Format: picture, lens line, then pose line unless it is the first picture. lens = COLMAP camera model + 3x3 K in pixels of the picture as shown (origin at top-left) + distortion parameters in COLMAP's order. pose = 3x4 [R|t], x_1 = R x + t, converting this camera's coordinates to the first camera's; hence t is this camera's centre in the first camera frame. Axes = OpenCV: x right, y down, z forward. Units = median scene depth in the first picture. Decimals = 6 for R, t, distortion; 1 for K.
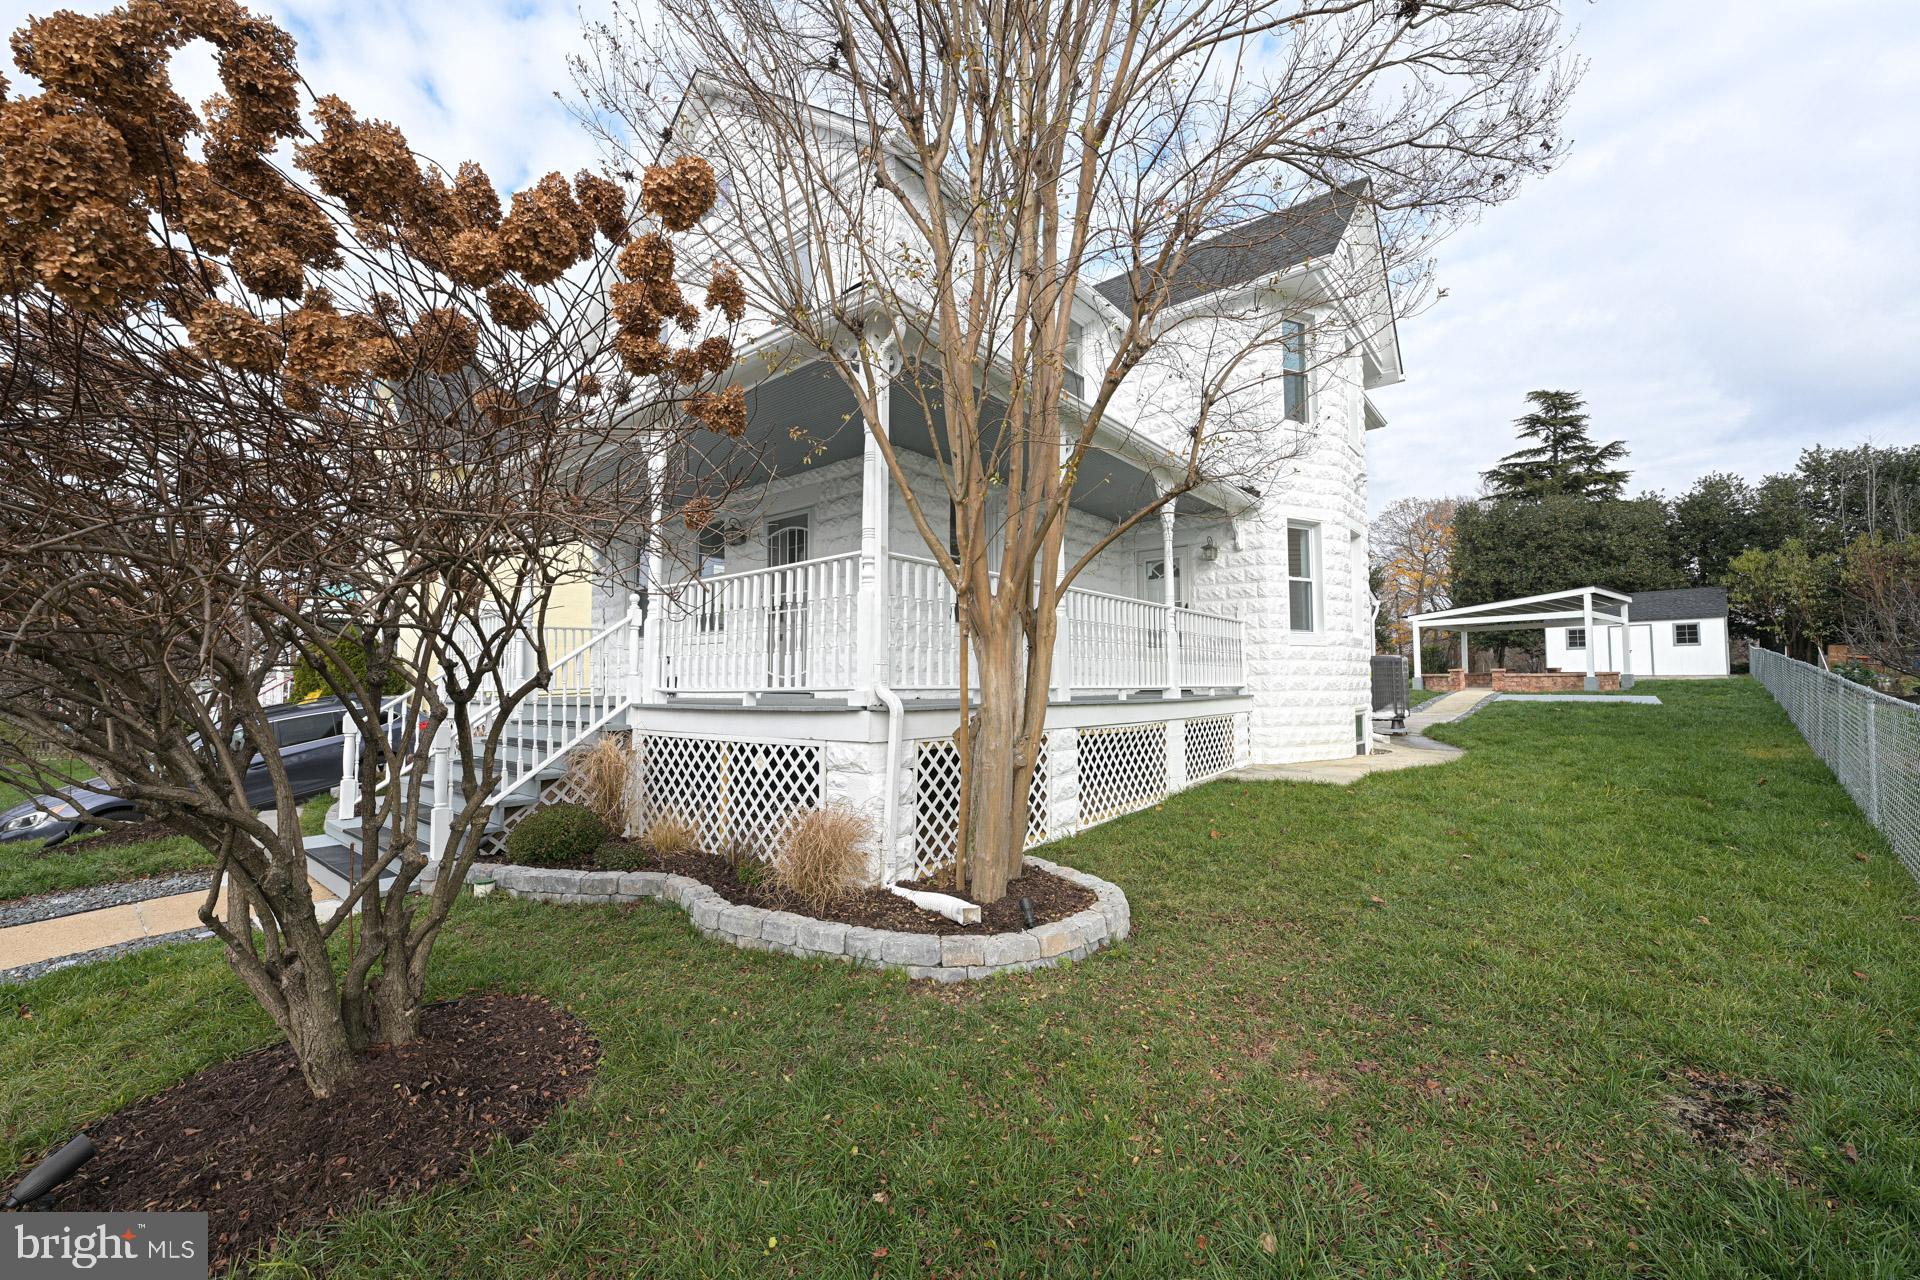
lens RADIAL K [[749.2, 0, 956.8], [0, 749.2, 652.6], [0, 0, 1]] dist [0.000210, -0.000032]
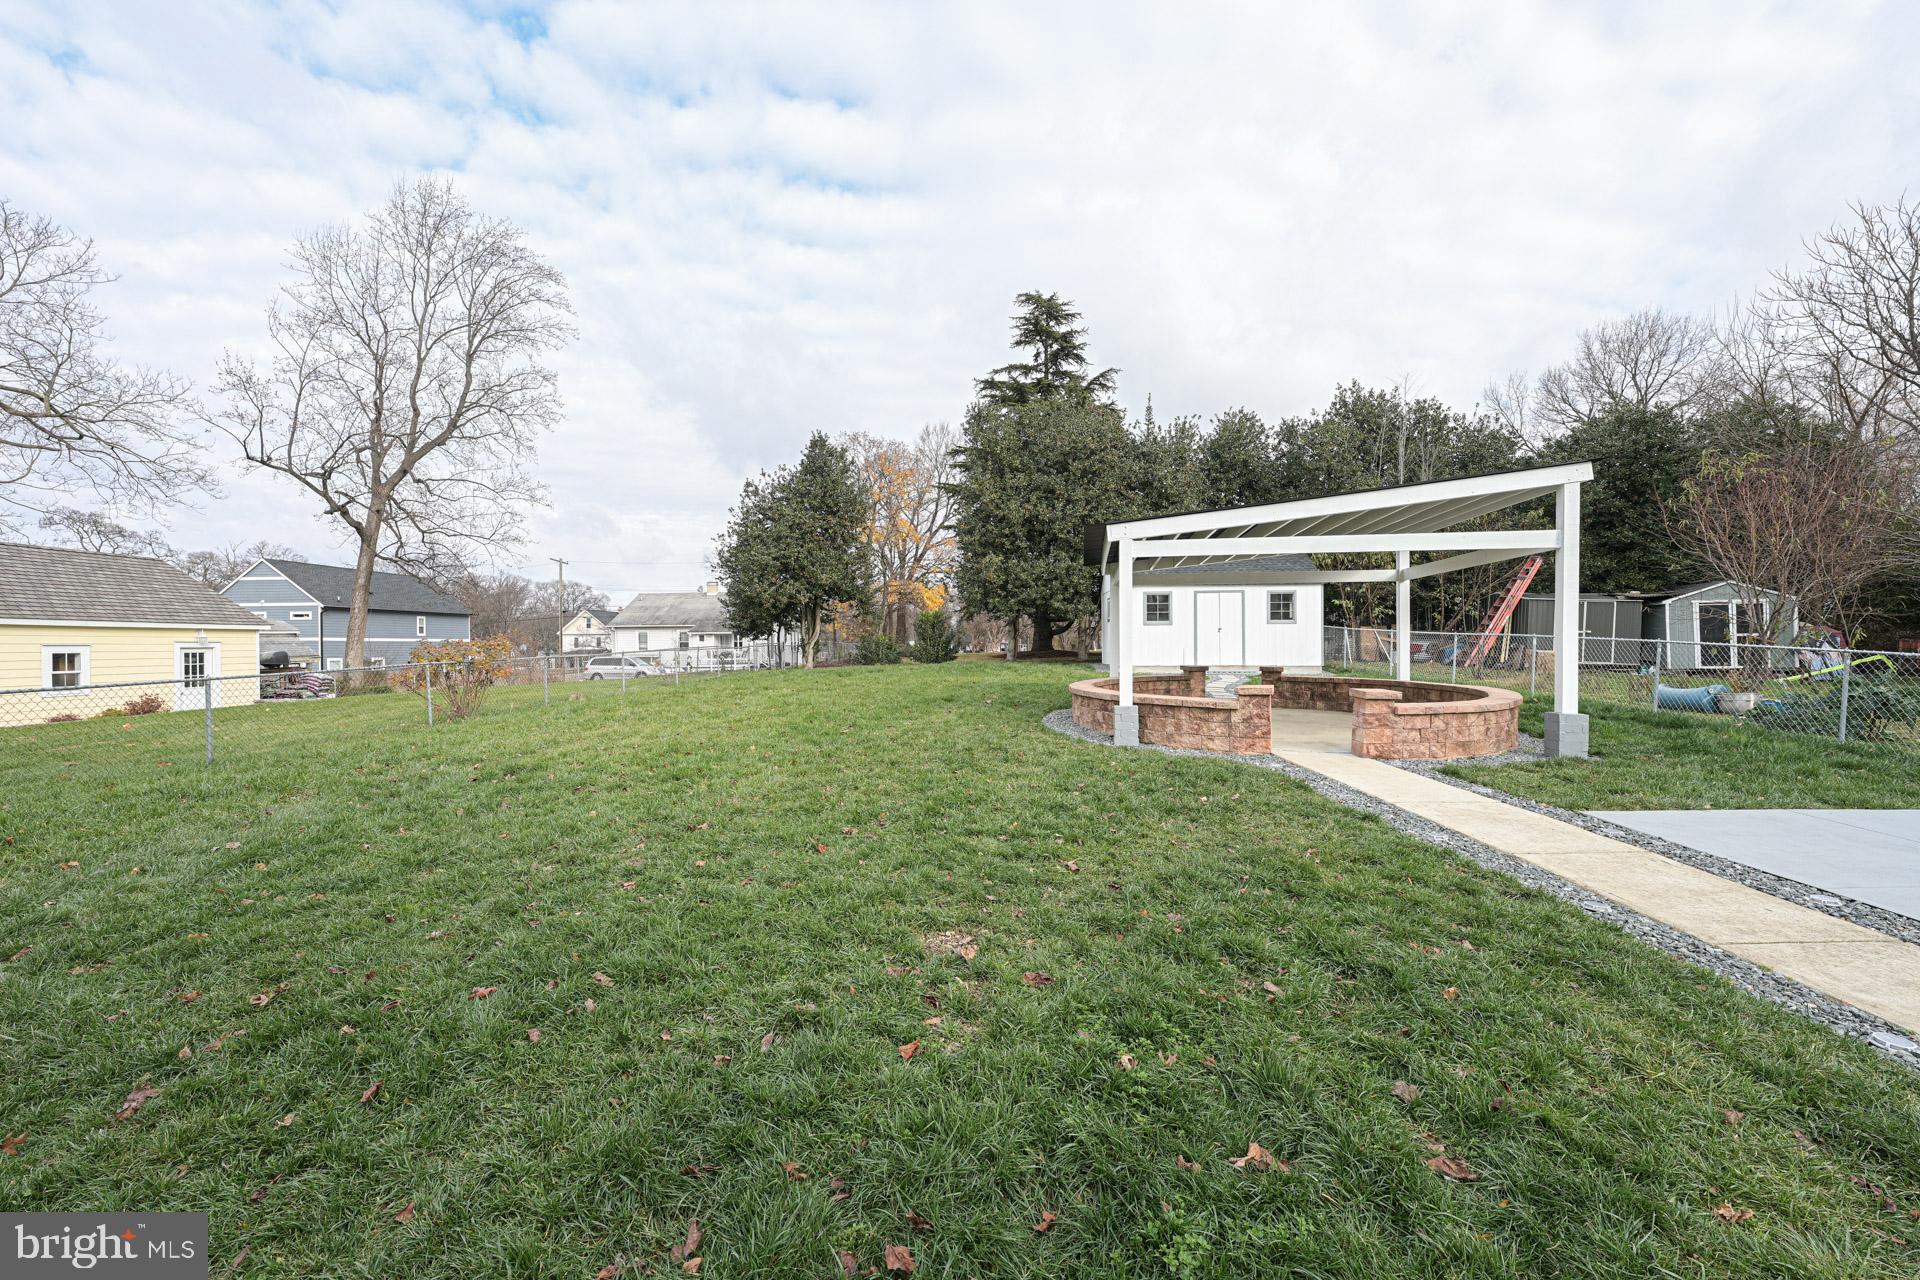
lens RADIAL K [[749.2, 0, 956.8], [0, 749.2, 652.6], [0, 0, 1]] dist [0.000210, -0.000032]
pose [[0.736831, -0.007262, 0.676038, 0.265605], [-0.030147, 0.998595, 0.043585, -0.003267], [-0.675405, -0.052496, 0.735577, 0.657138]]
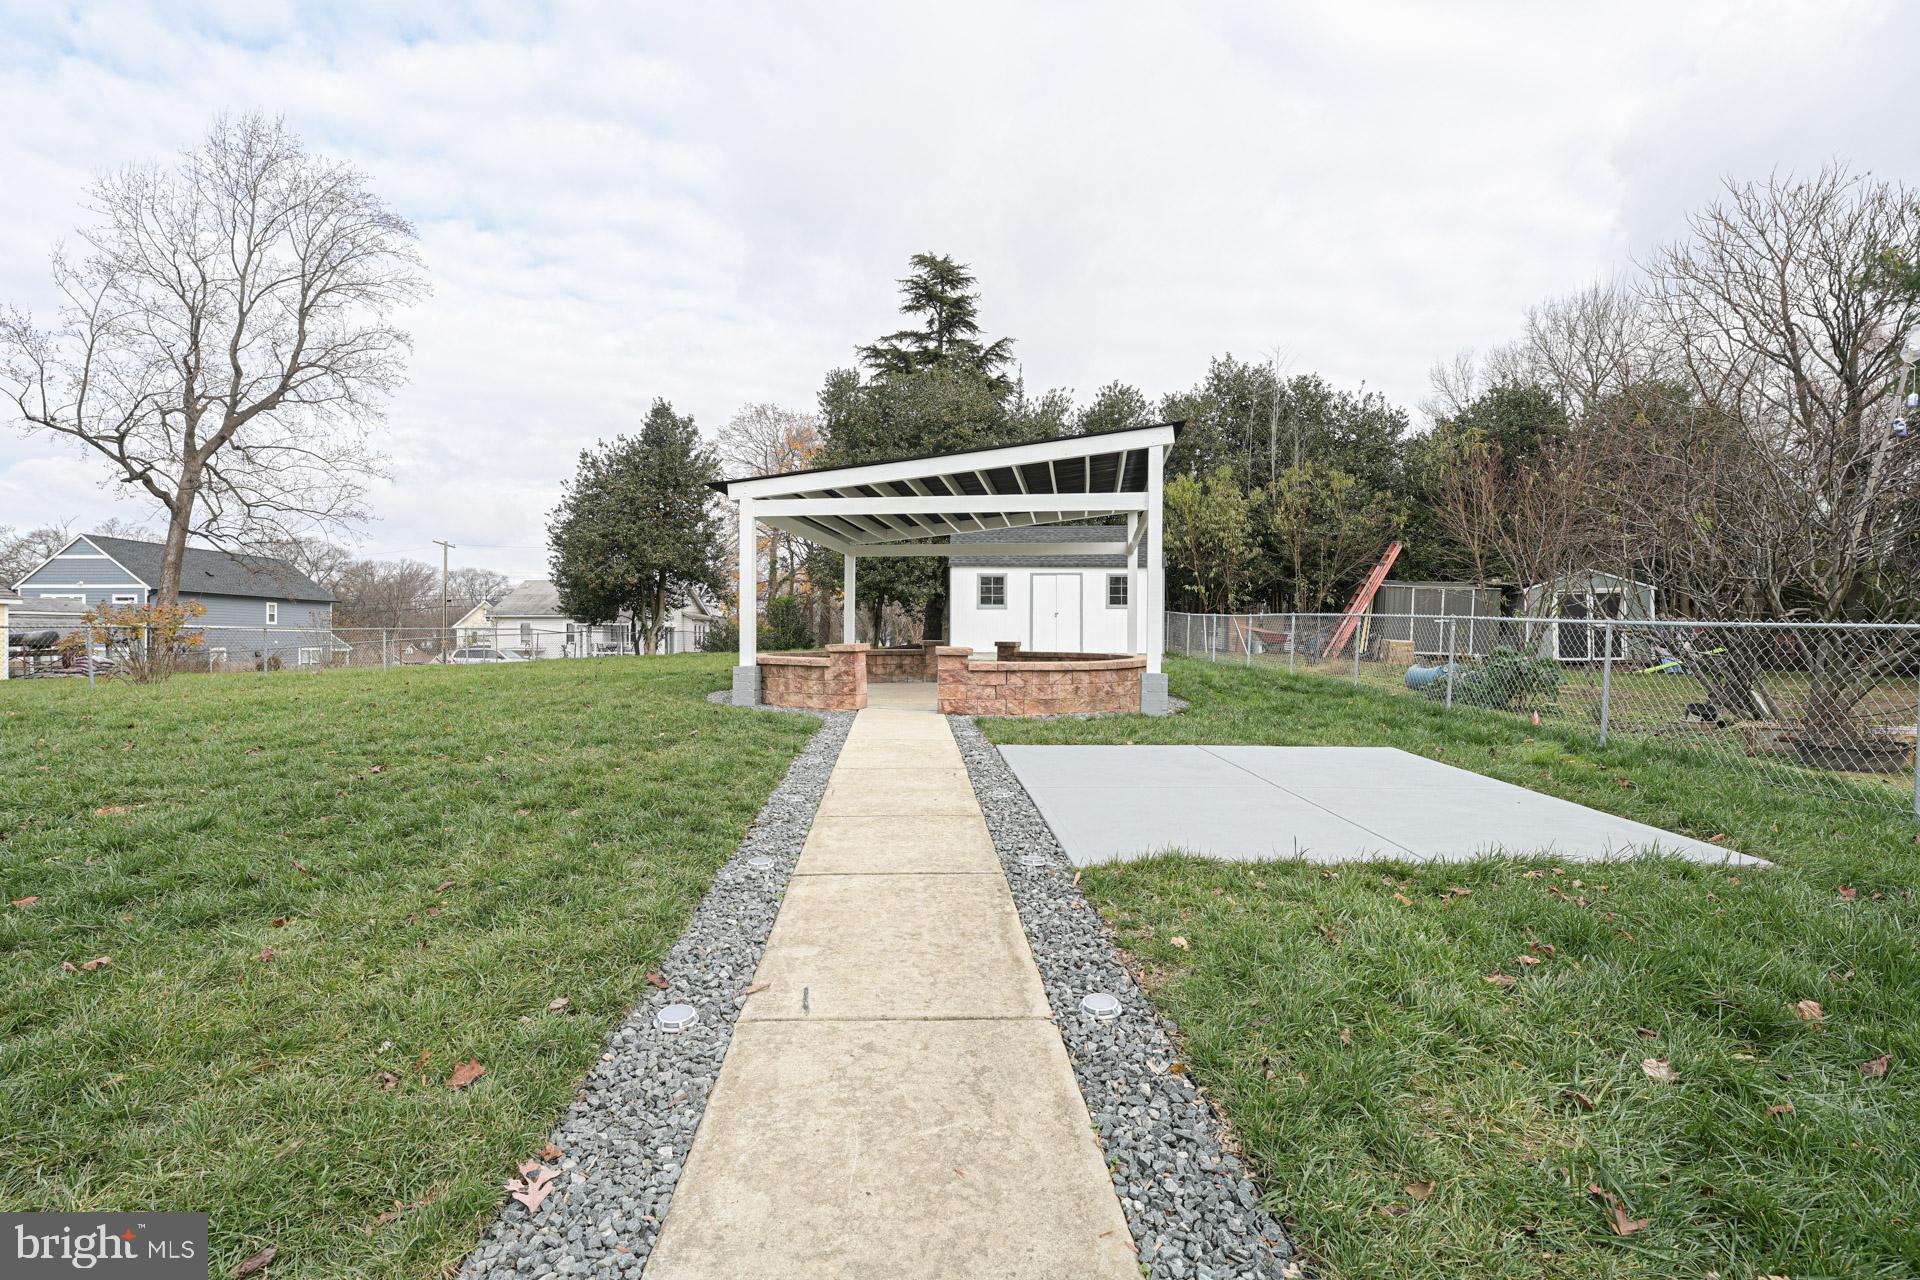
lens RADIAL K [[840.6, 0, 956.4], [0, 840.6, 650.1], [0, 0, 1]] dist [0.000982, 0.001297]
pose [[0.721033, 0.004760, 0.692885, 0.342347], [-0.039974, 0.998597, 0.034738, 0.007147], [-0.691747, -0.052745, 0.720211, 0.539990]]
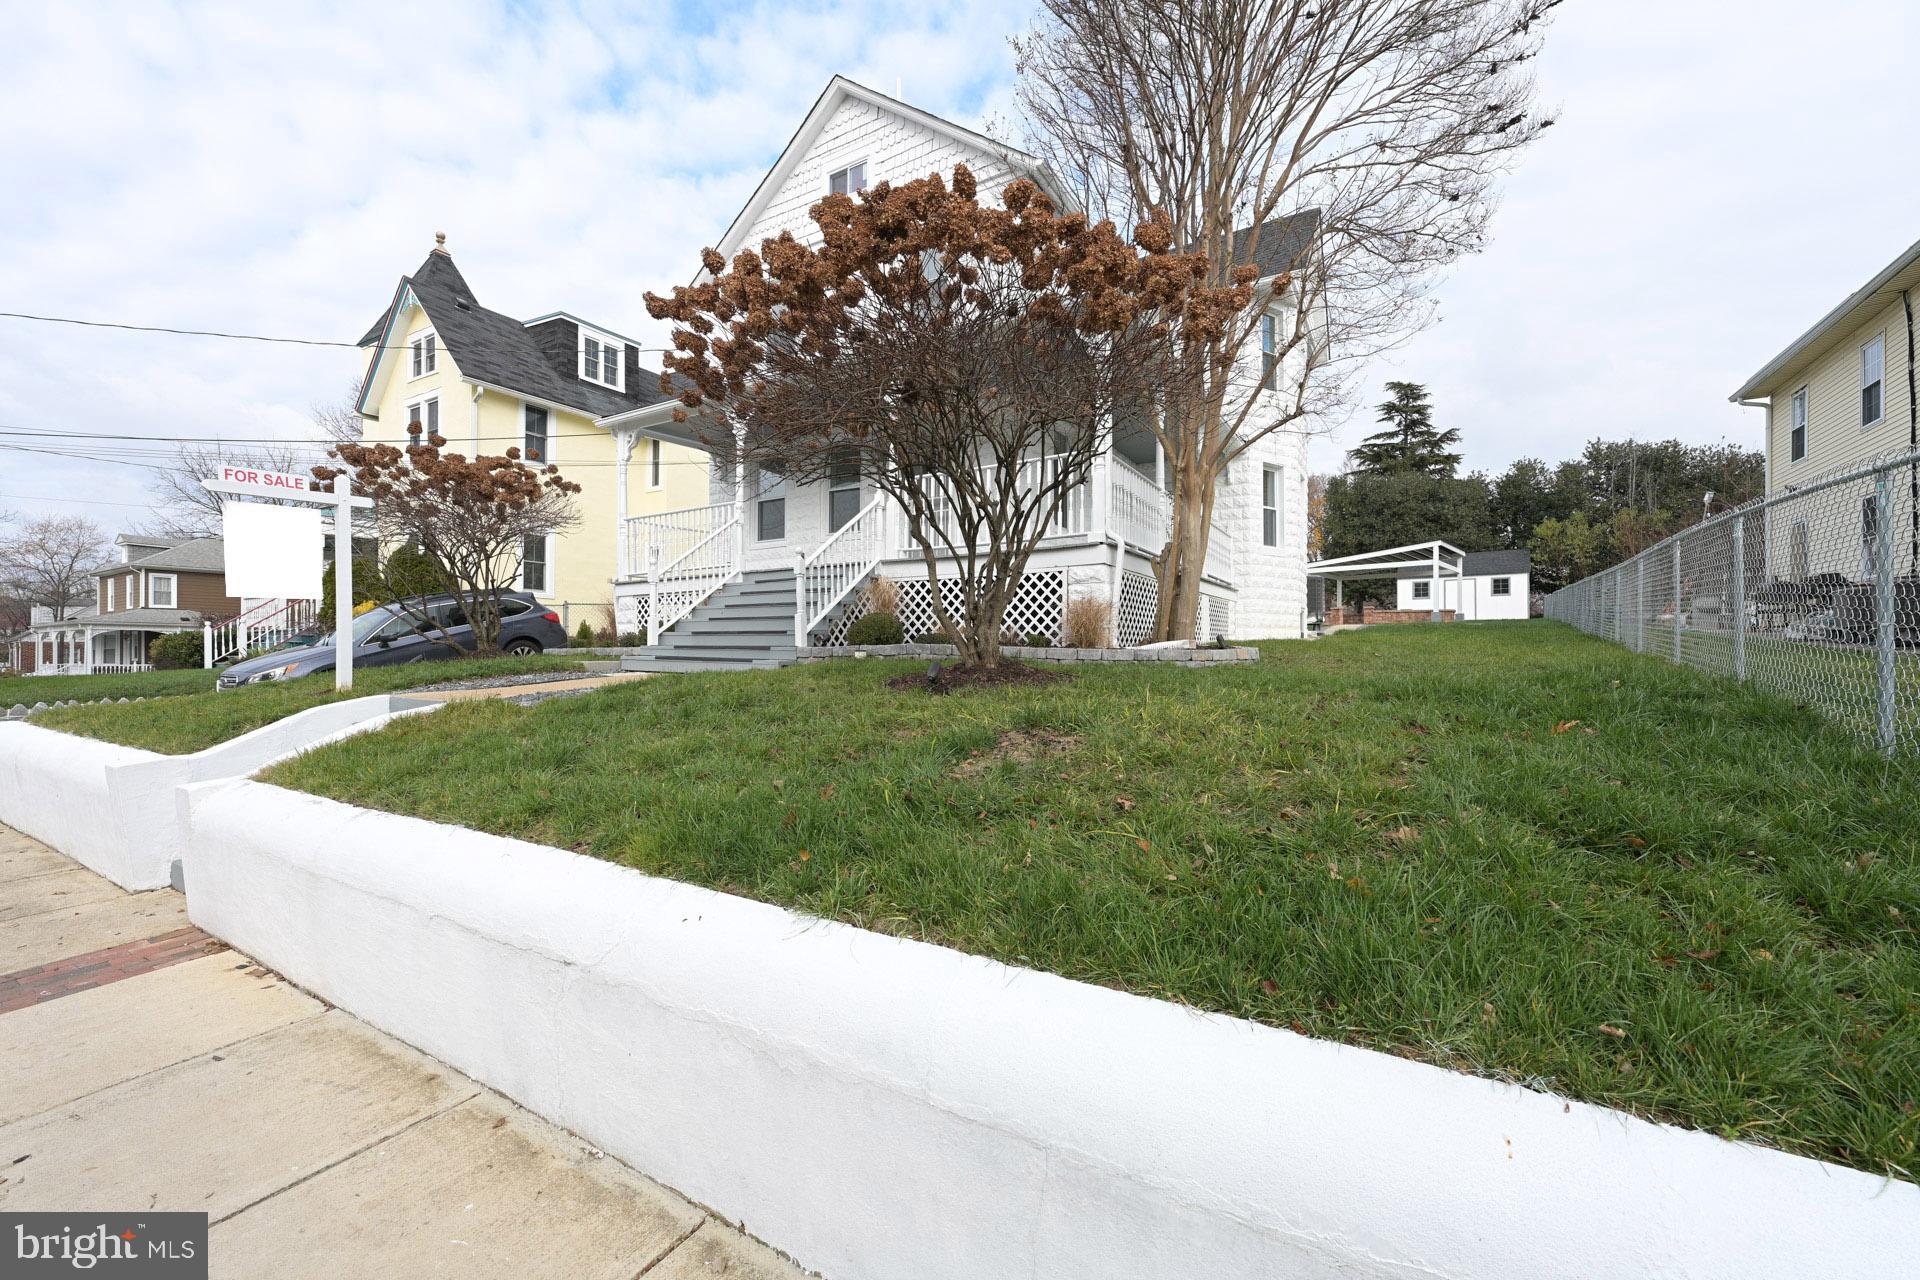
lens RADIAL K [[749.2, 0, 956.8], [0, 749.2, 652.6], [0, 0, 1]] dist [0.000210, -0.000032]
pose [[0.988206, 0.002328, 0.153111, -0.103976], [-0.009180, 0.998987, 0.044055, 0.036896], [-0.152853, -0.044941, 0.987227, -0.090932]]
